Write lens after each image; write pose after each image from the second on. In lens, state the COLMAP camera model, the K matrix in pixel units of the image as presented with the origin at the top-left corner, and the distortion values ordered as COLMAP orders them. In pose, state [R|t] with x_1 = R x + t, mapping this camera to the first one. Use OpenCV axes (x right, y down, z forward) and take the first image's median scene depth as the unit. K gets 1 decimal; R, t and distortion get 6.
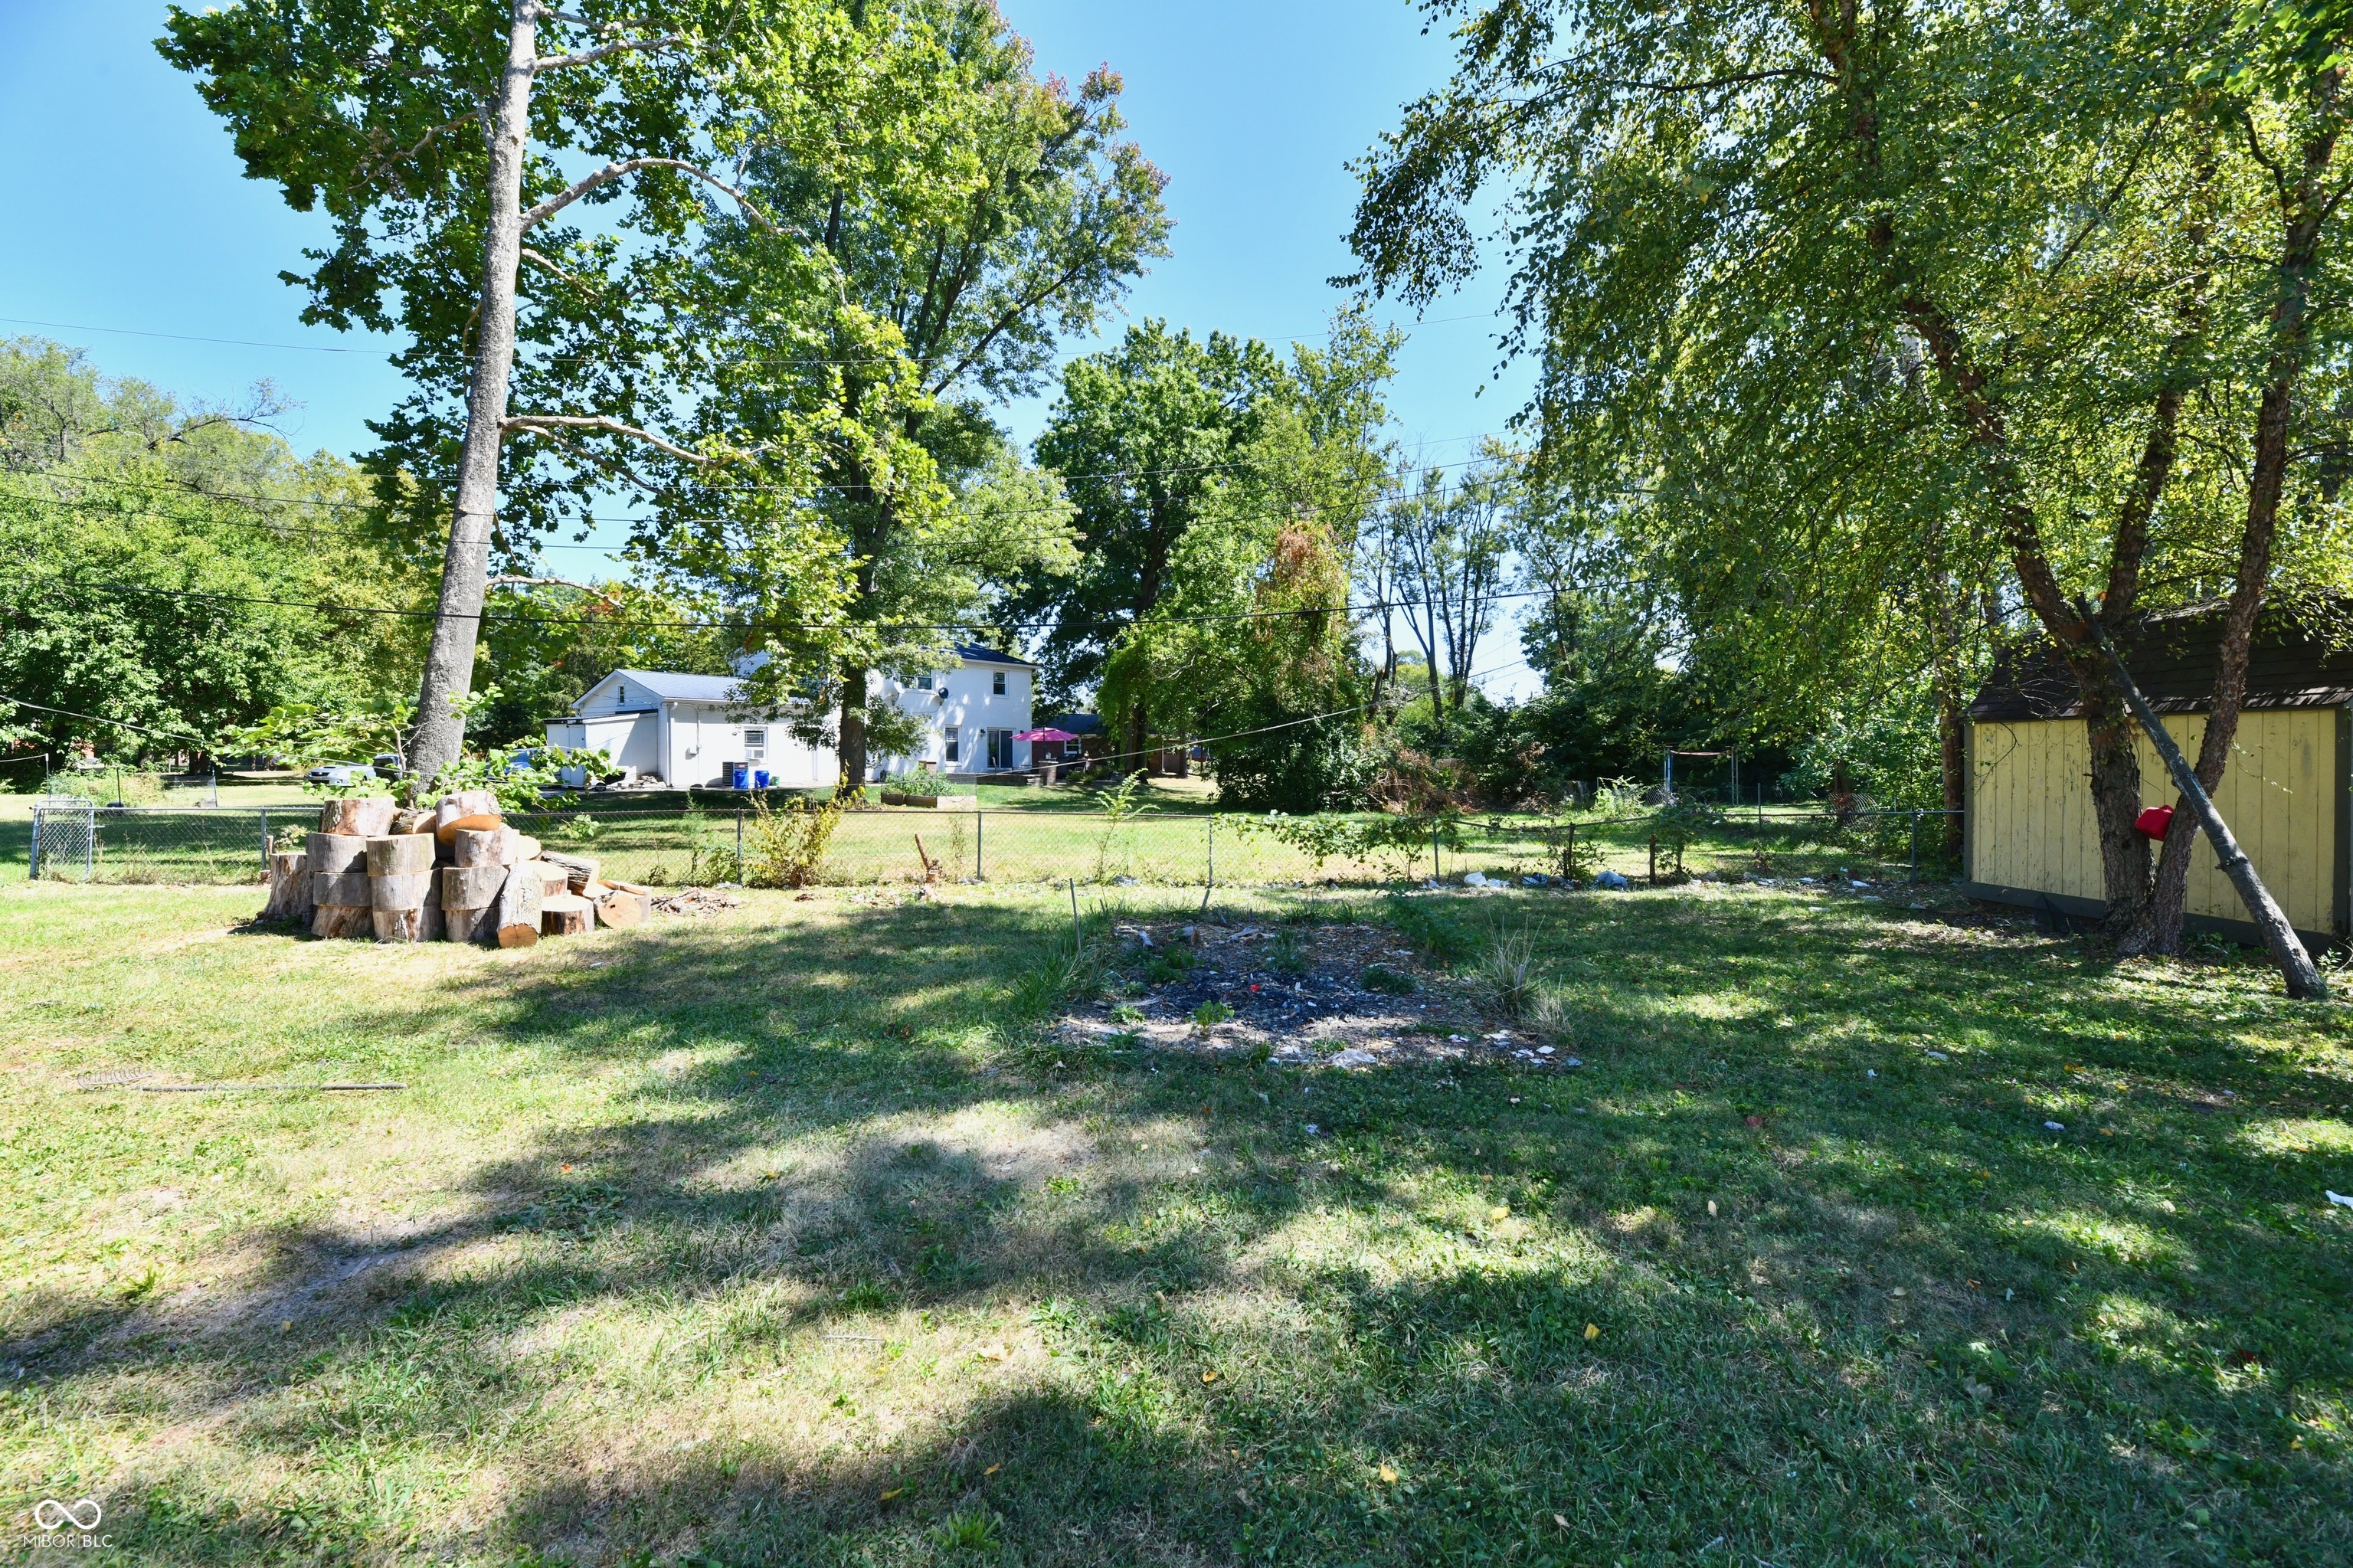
lens RADIAL K [[964.3, 0, 1179.9], [0, 964.3, 780.4], [0, 0, 1]] dist [0.002182, -0.004351]
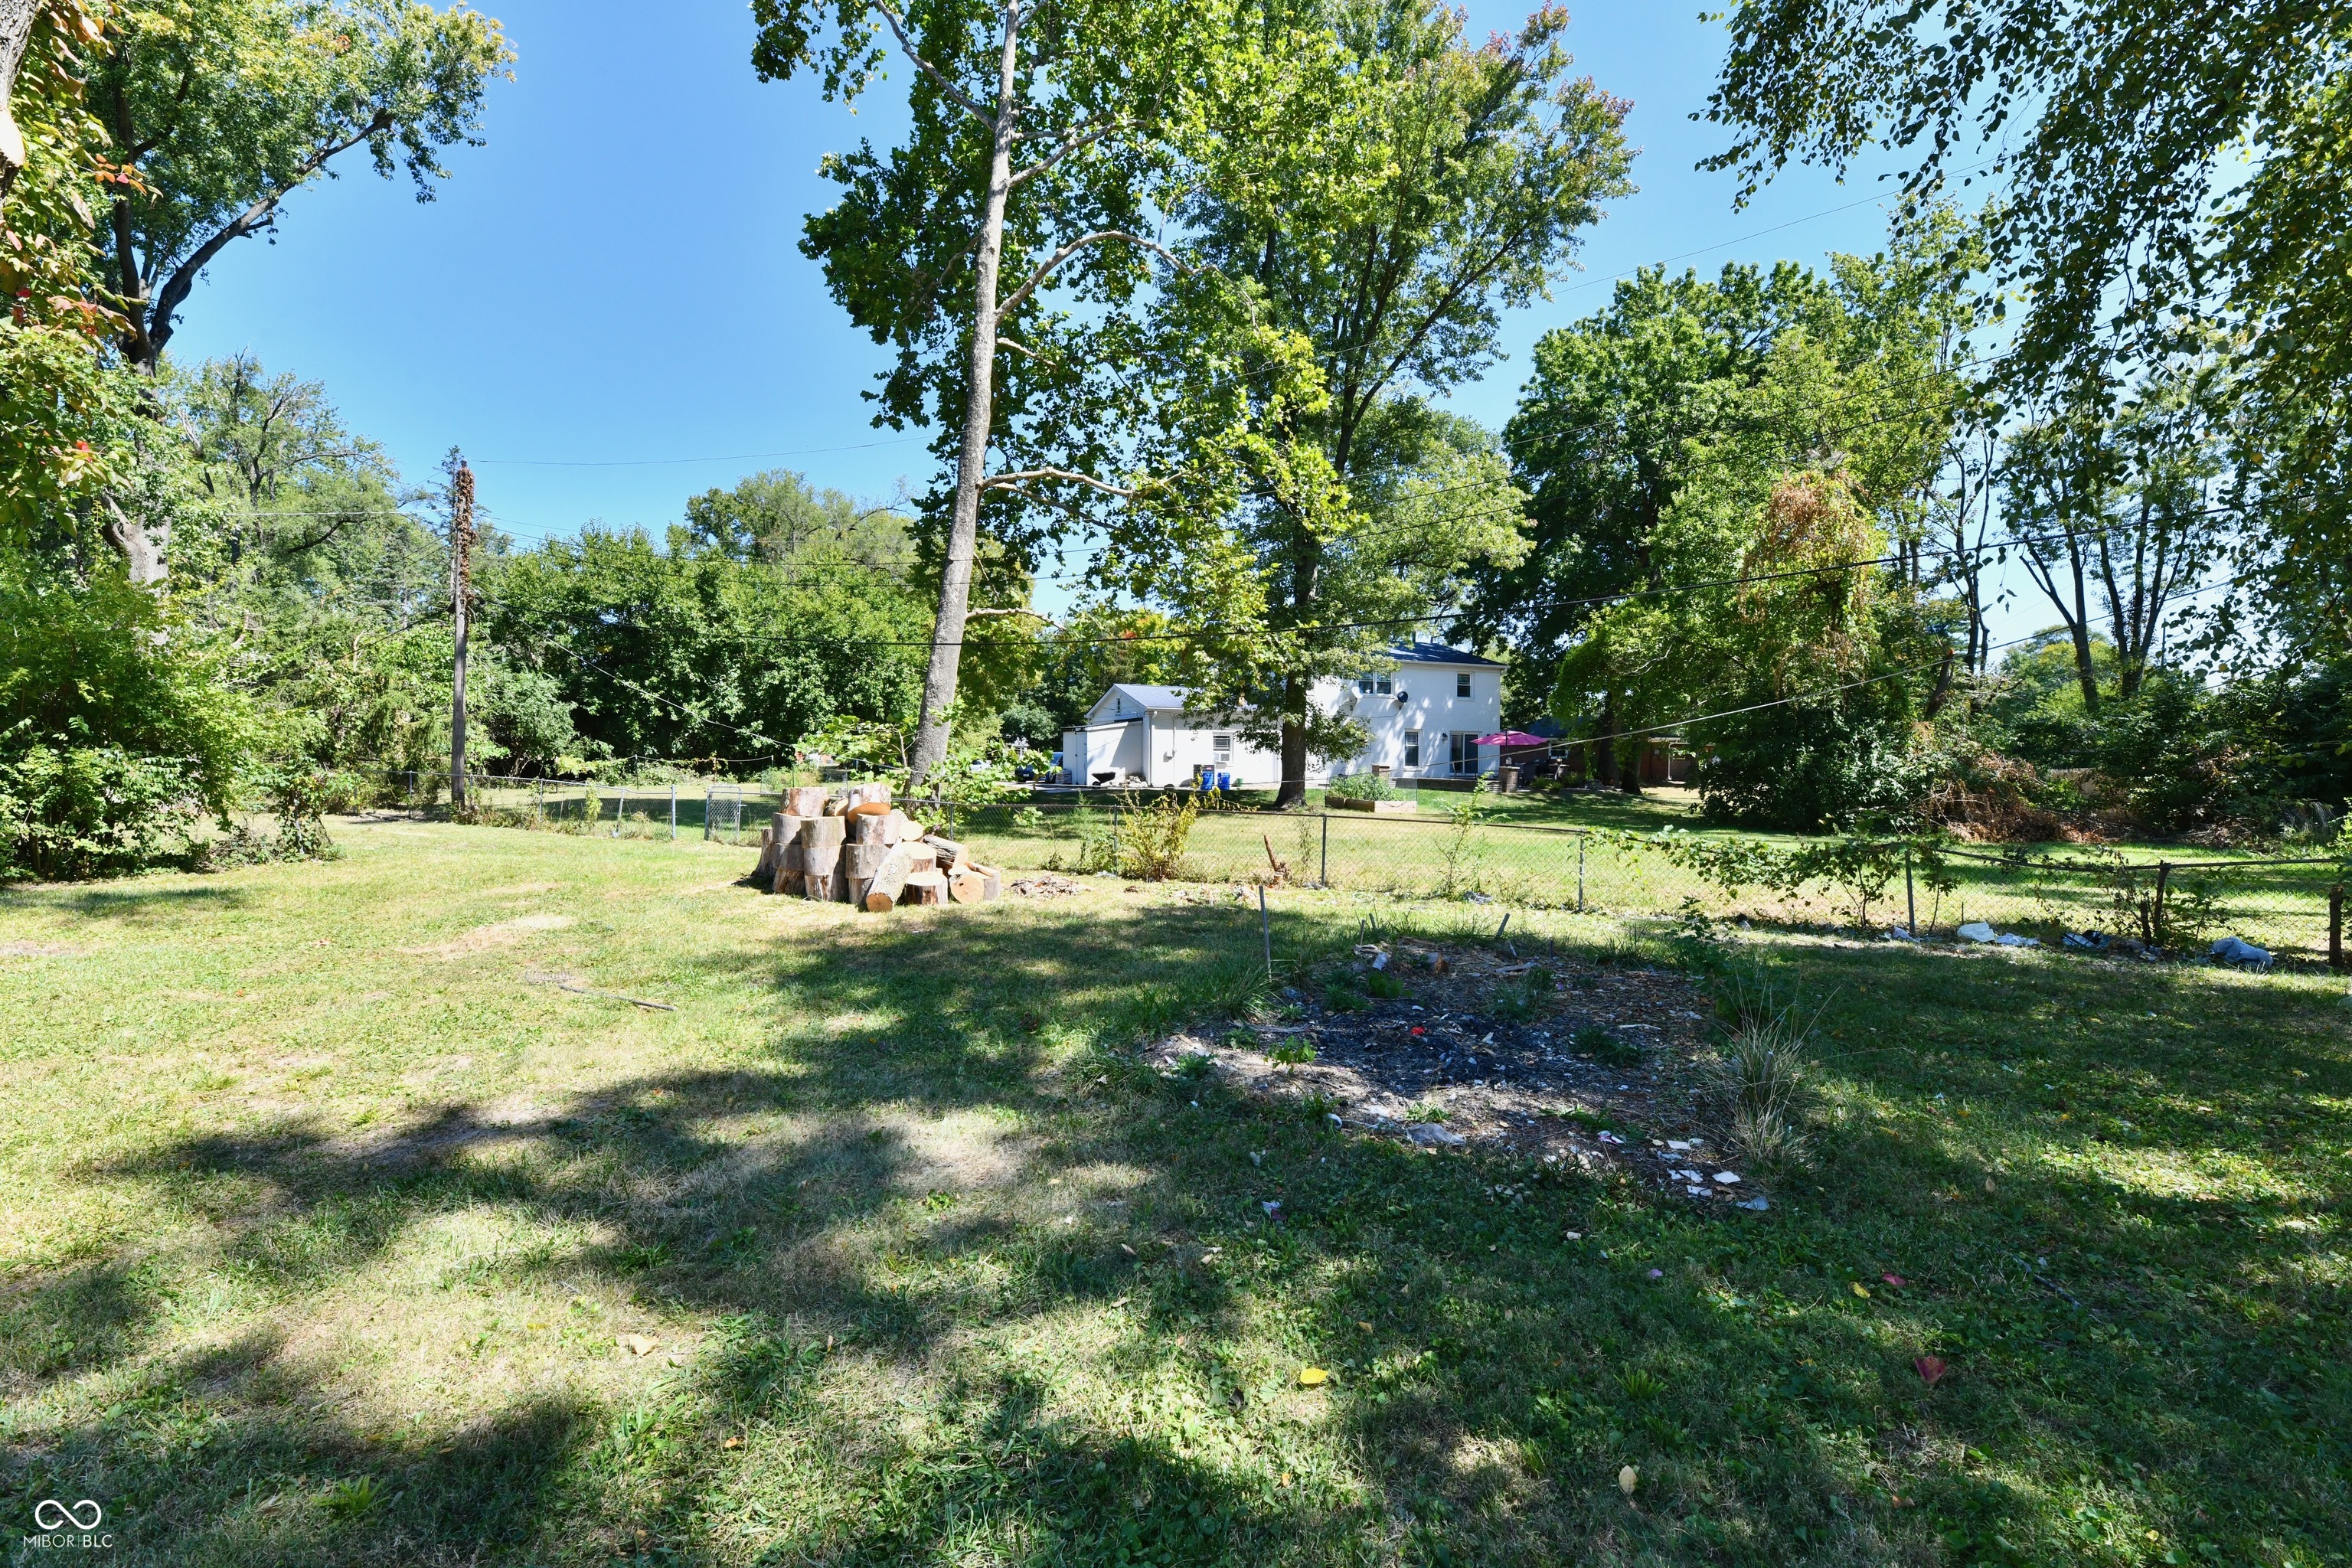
lens RADIAL K [[963.9, 0, 1183.8], [0, 963.9, 780.4], [0, 0, 1]] dist [0.002182, -0.004351]
pose [[0.867705, 0.014940, -0.496854, 0.105068], [-0.017778, 0.999841, -0.000985, 0.000201], [0.496761, 0.009688, 0.867833, 0.056215]]
